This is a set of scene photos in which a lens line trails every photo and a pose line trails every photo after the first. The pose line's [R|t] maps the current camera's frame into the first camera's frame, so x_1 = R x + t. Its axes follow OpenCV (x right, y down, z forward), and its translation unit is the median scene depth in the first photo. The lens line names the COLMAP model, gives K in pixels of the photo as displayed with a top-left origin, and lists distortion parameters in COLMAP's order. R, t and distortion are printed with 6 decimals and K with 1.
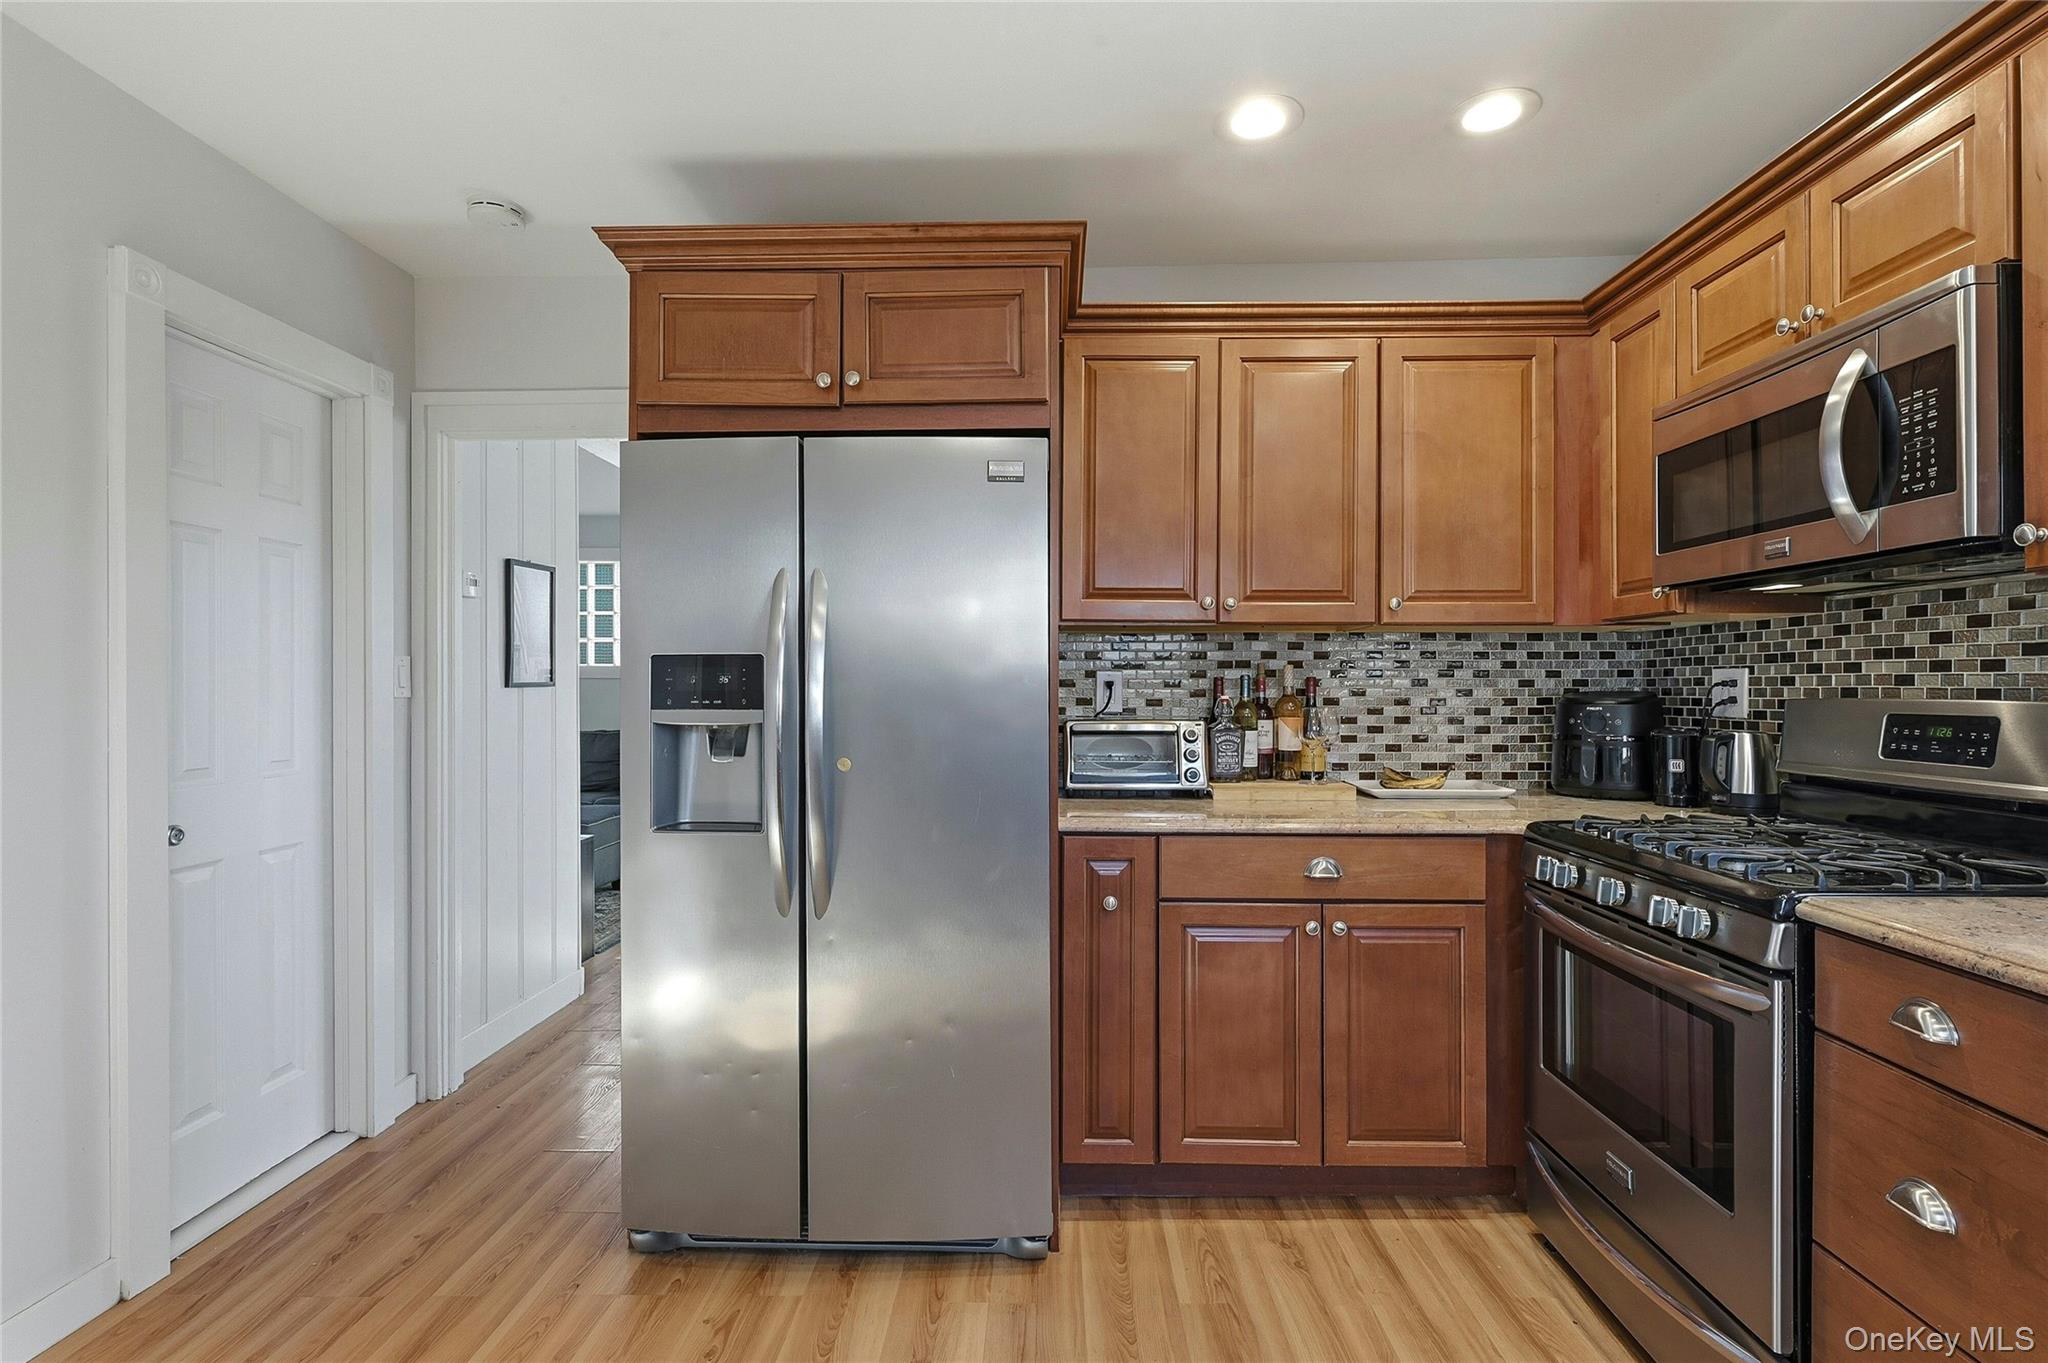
lens RADIAL K [[955.5, 0, 1010.6], [0, 955.5, 684.8], [0, 0, 1]] dist [-0.002842, -0.000093]
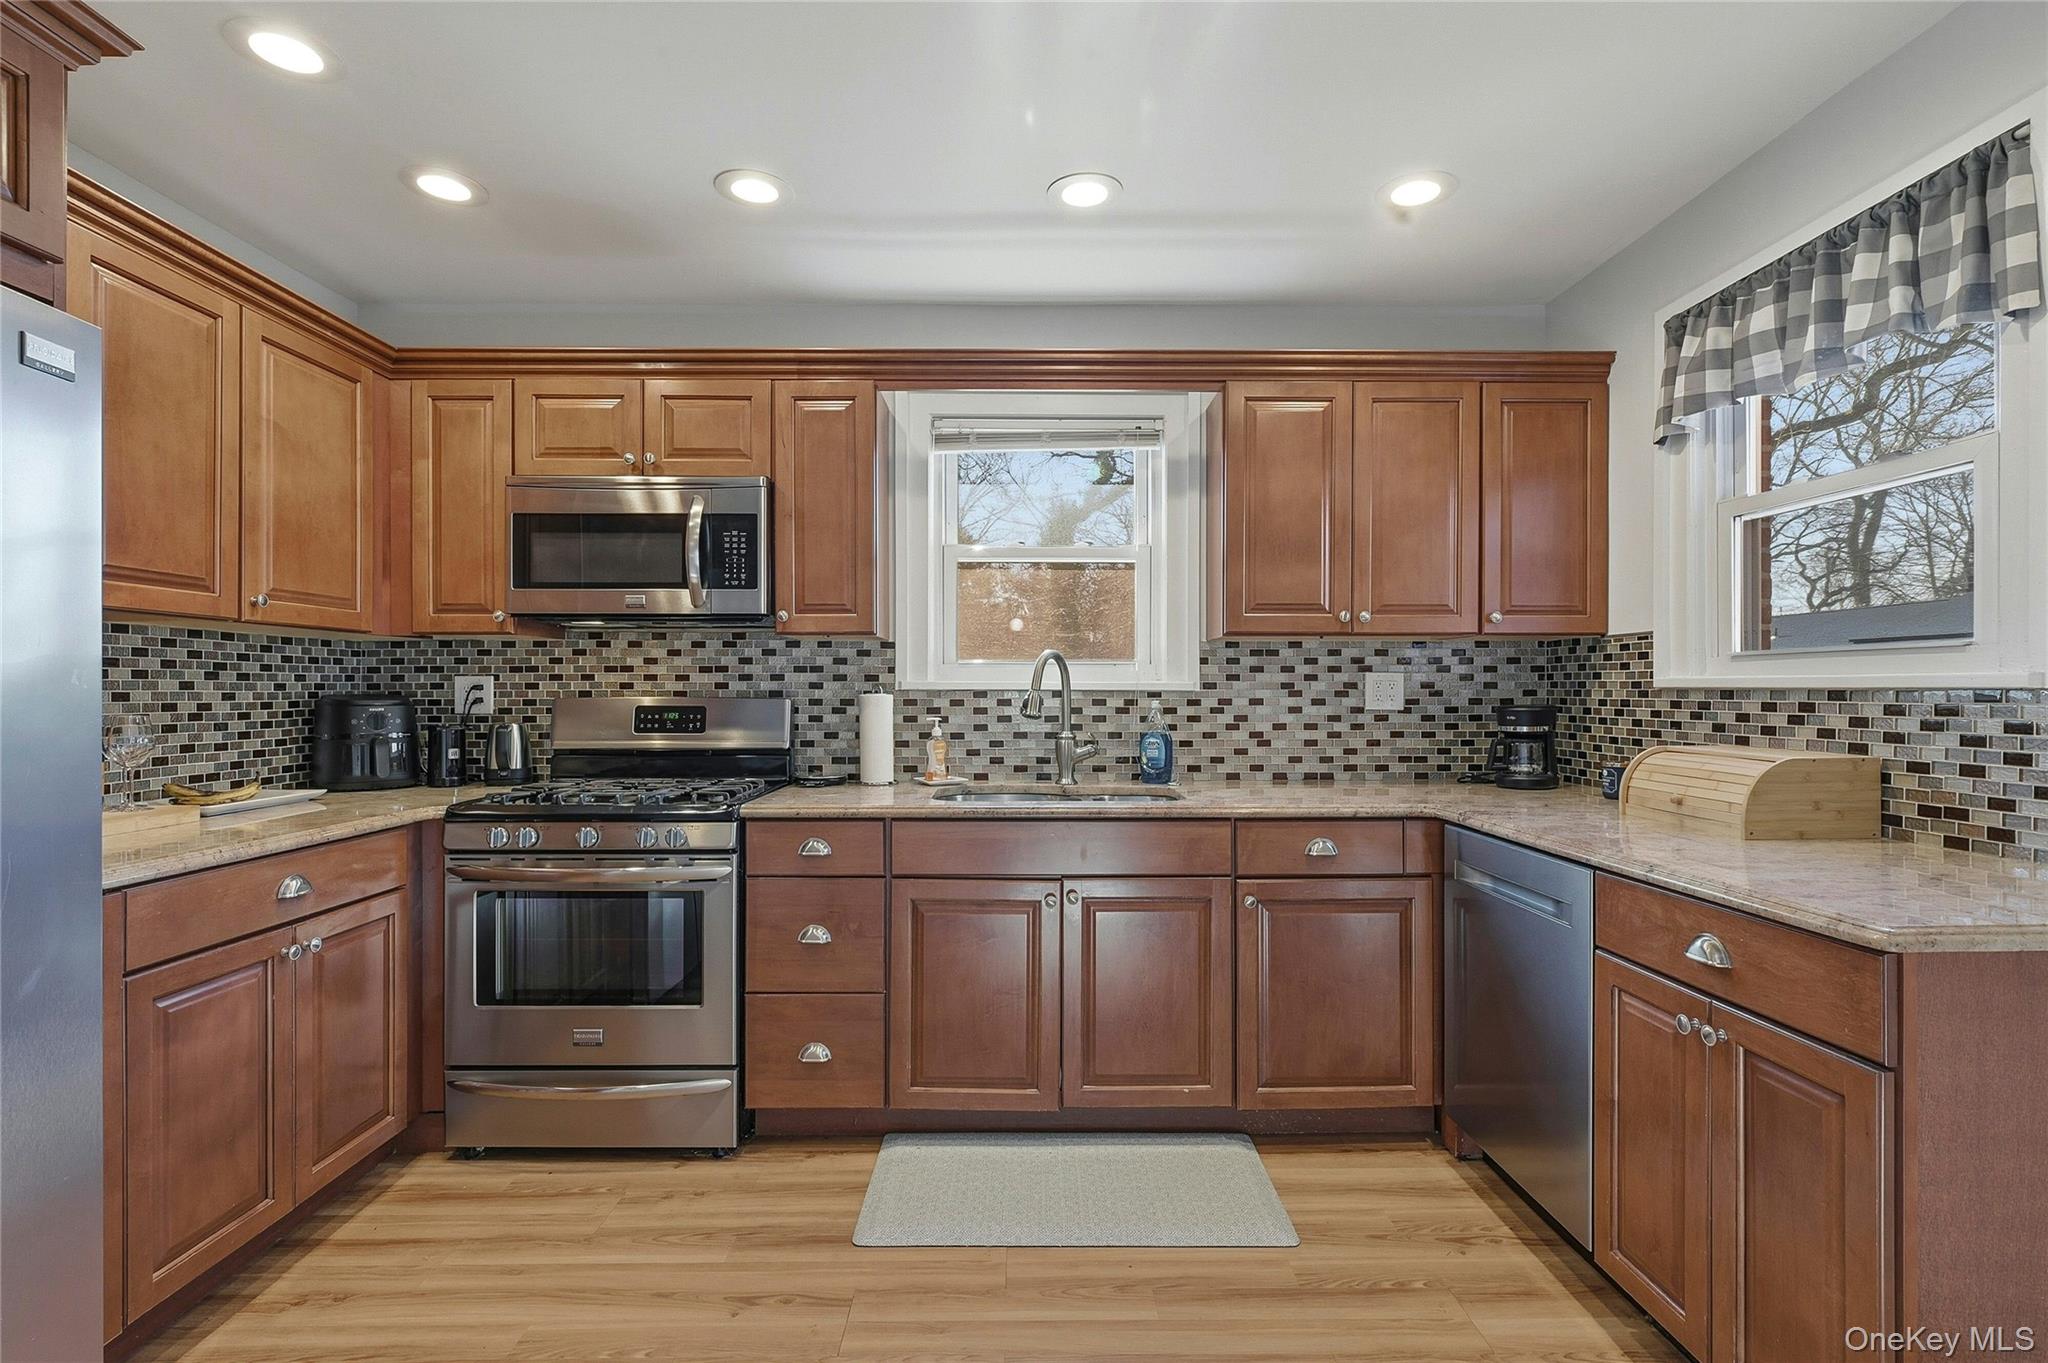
lens RADIAL K [[955.5, 0, 1024.0], [0, 955.5, 687.7], [0, 0, 1]] dist [-0.002842, -0.000093]
pose [[-0.035341, 0.003541, 0.999369, -0.628614], [-0.000081, 0.999994, -0.003546, 0.003802], [-0.999375, -0.000206, -0.035340, 0.332175]]
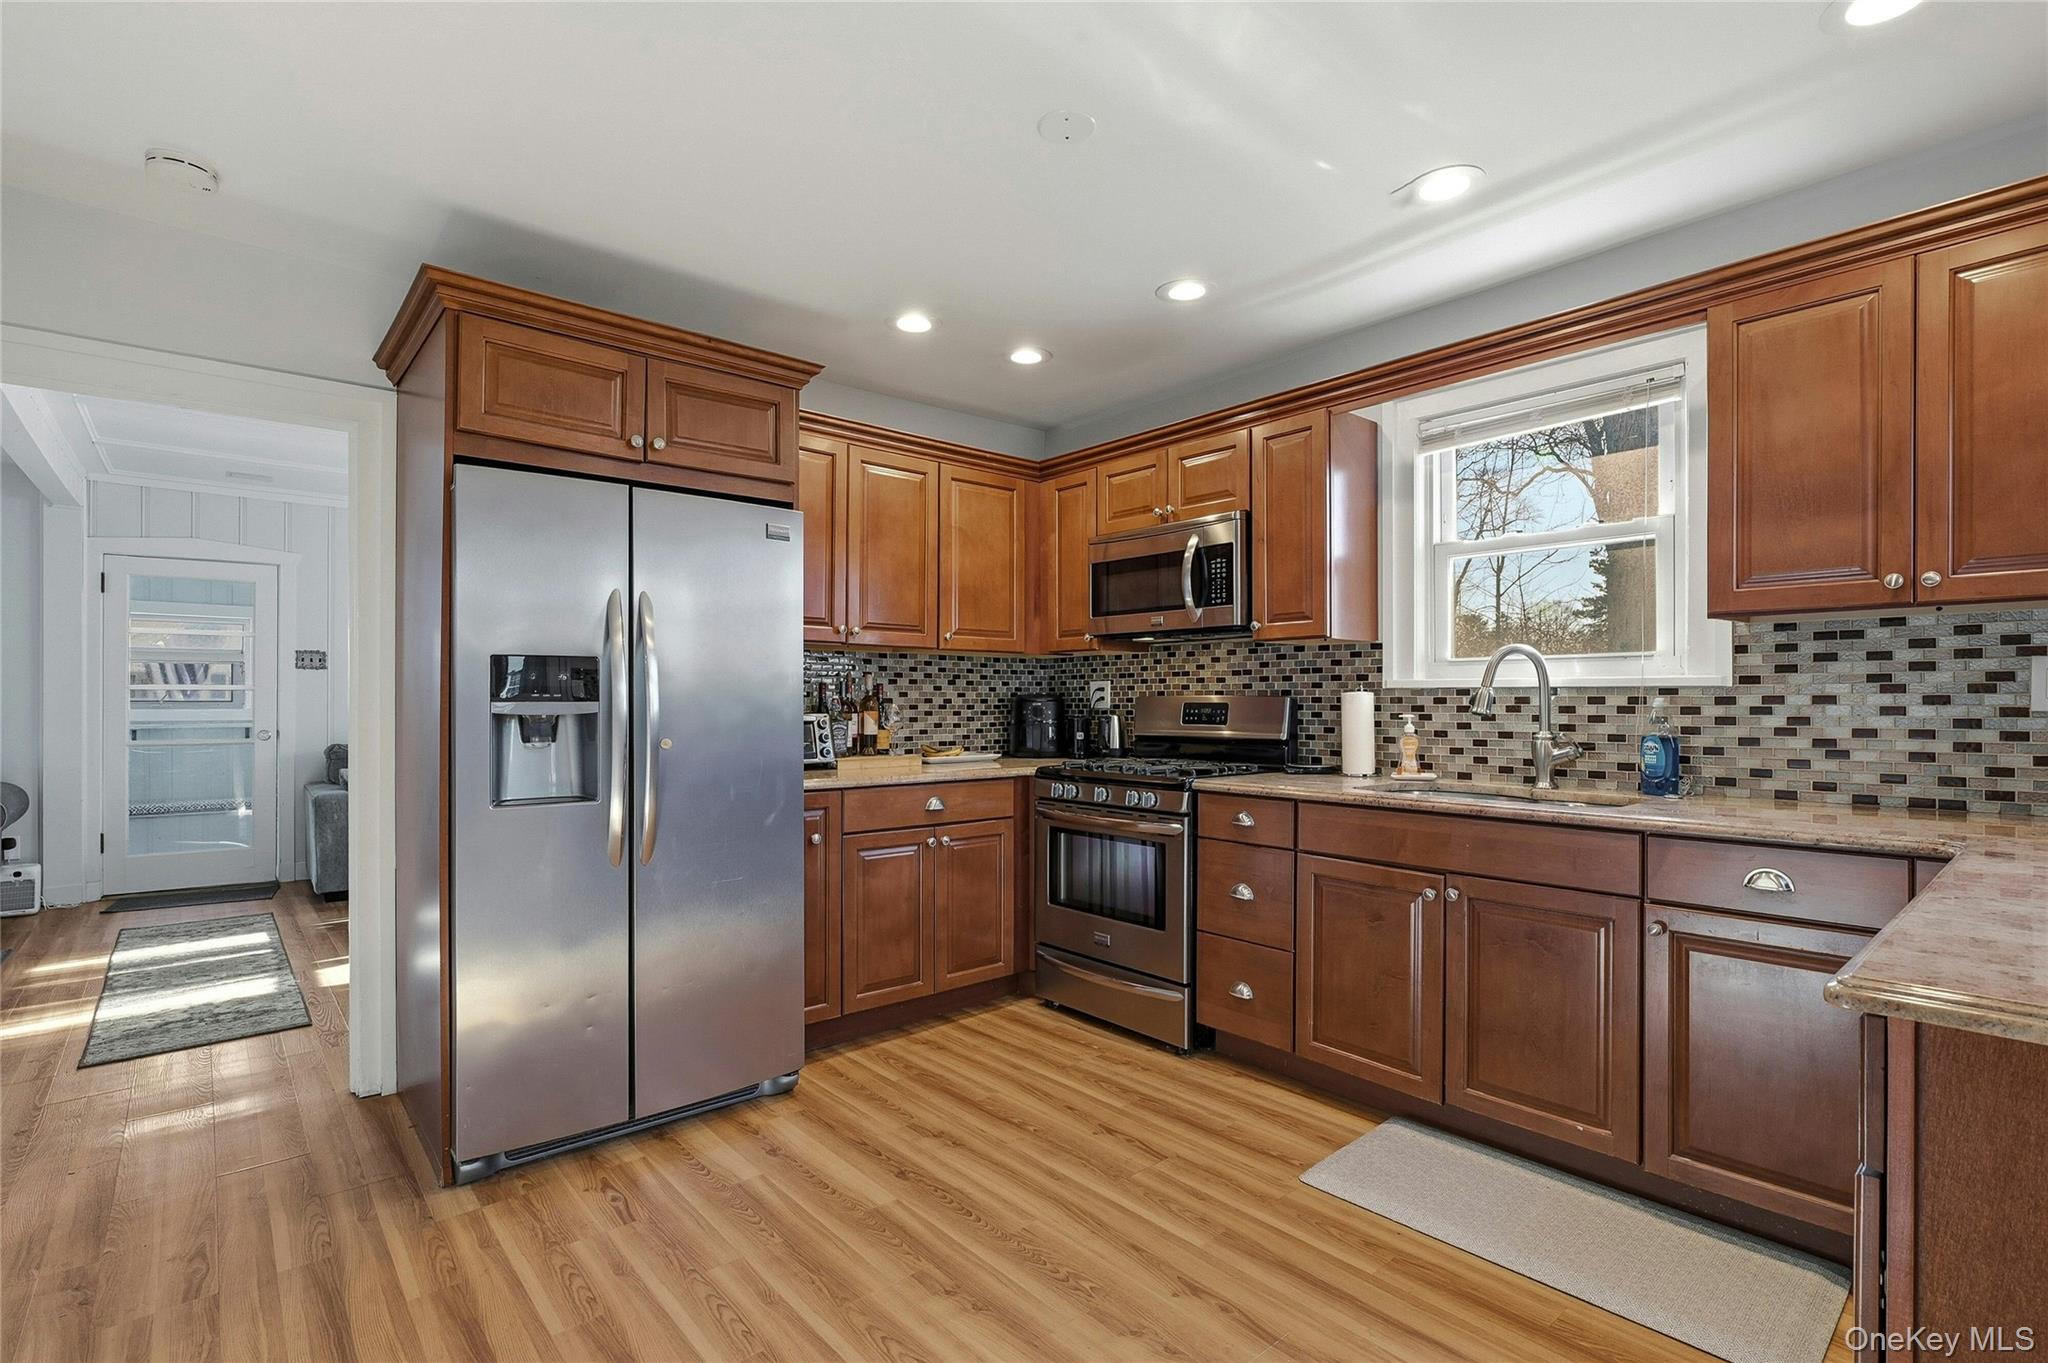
lens RADIAL K [[955.5, 0, 998.0], [0, 955.5, 700.4], [0, 0, 1]] dist [-0.002842, -0.000093]
pose [[0.752513, 0.001944, 0.658574, -0.640046], [-0.002149, 0.999998, -0.000497, 0.022853], [-0.658574, -0.001042, 0.752515, -0.254030]]
